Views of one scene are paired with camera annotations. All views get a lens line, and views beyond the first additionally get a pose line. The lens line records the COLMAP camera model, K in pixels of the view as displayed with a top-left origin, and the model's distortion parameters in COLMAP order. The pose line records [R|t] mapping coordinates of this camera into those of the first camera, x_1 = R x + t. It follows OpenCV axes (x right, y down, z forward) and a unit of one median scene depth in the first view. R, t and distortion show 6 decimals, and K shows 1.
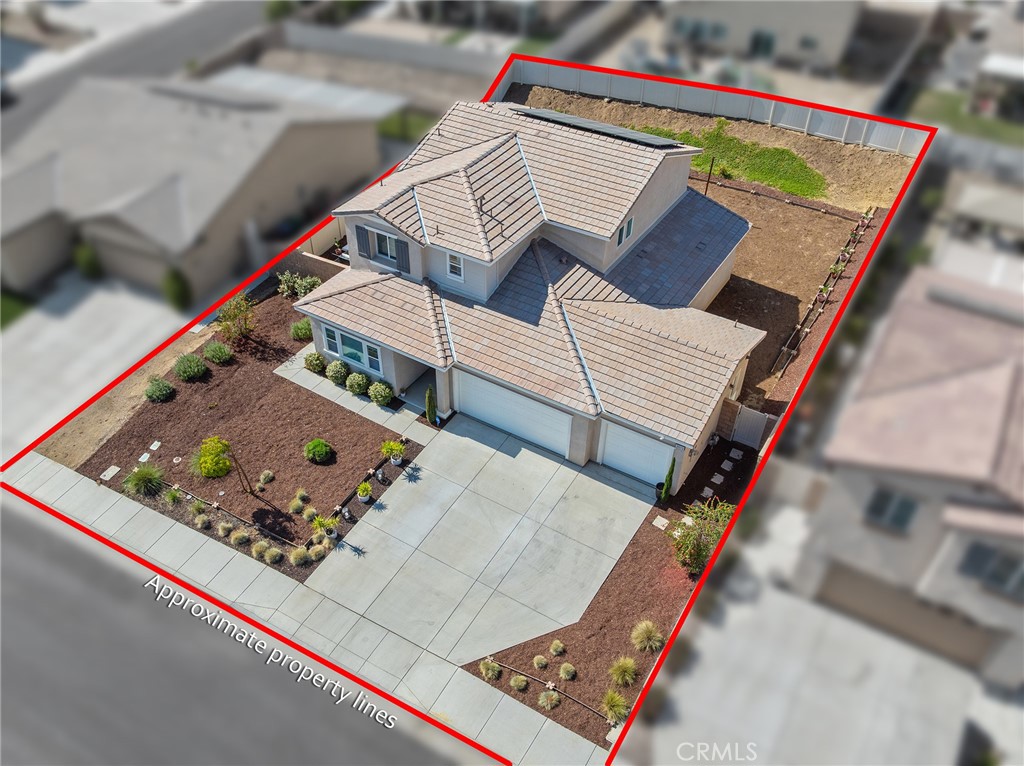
lens RADIAL K [[818.7, 0, 483.0], [0, 818.7, 411.6], [0, 0, 1]] dist [-0.032460, -0.014057]
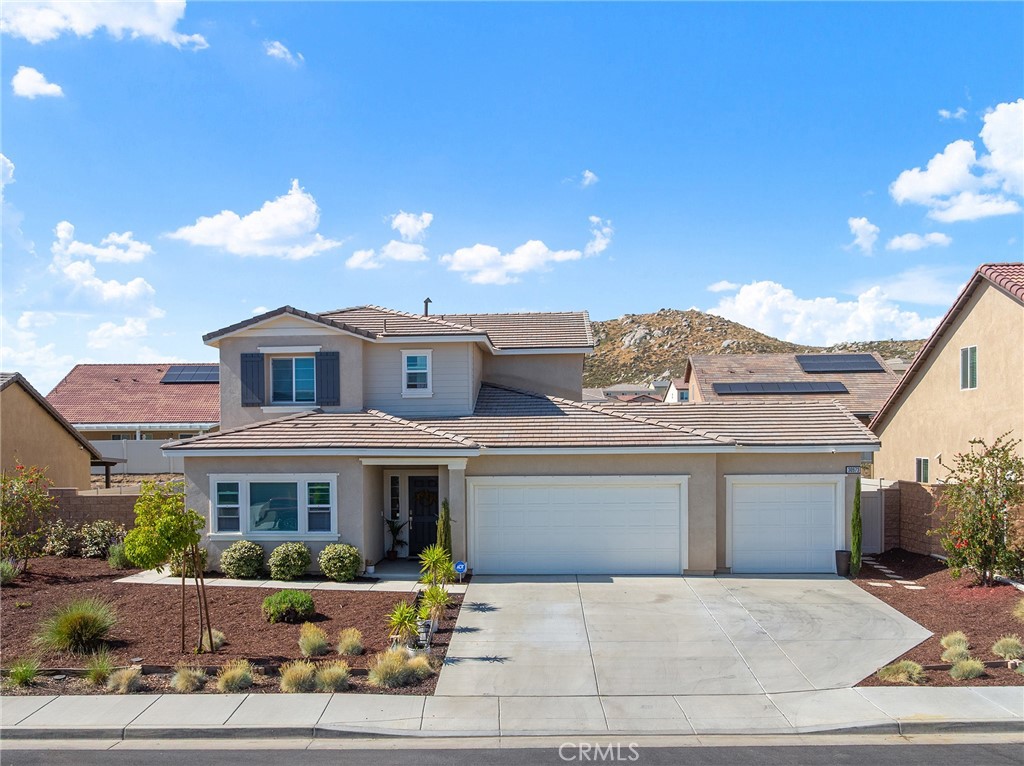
lens RADIAL K [[1049.3, 0, 448.7], [0, 1049.3, 446.8], [0, 0, 1]] dist [-0.023166, 0.000000]
pose [[0.886578, -0.003386, 0.462566, -0.412520], [0.310457, 0.745663, -0.589579, 0.388768], [-0.342922, 0.666315, 0.662140, 0.451651]]
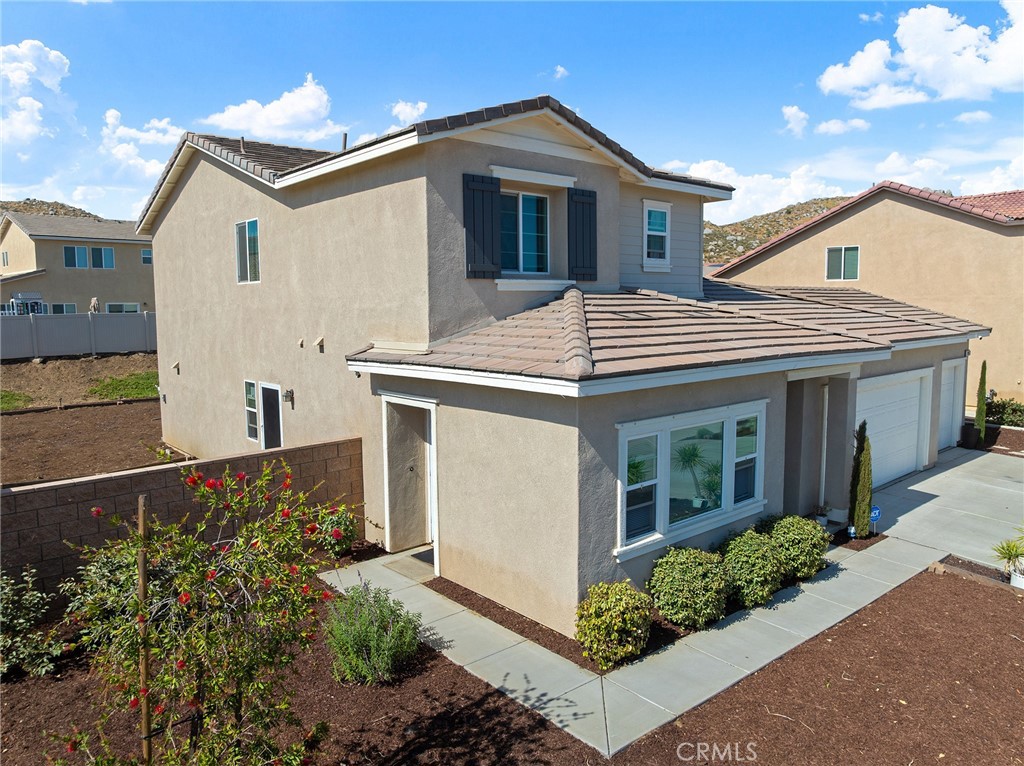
lens RADIAL K [[722.1, 0, 510.6], [0, 722.1, 374.6], [0, 0, 1]] dist [-0.044996, 0.016403]
pose [[0.279484, -0.091324, 0.955797, -0.456881], [0.643679, 0.756462, -0.115940, -0.123562], [-0.712436, 0.647630, 0.270203, 0.994898]]
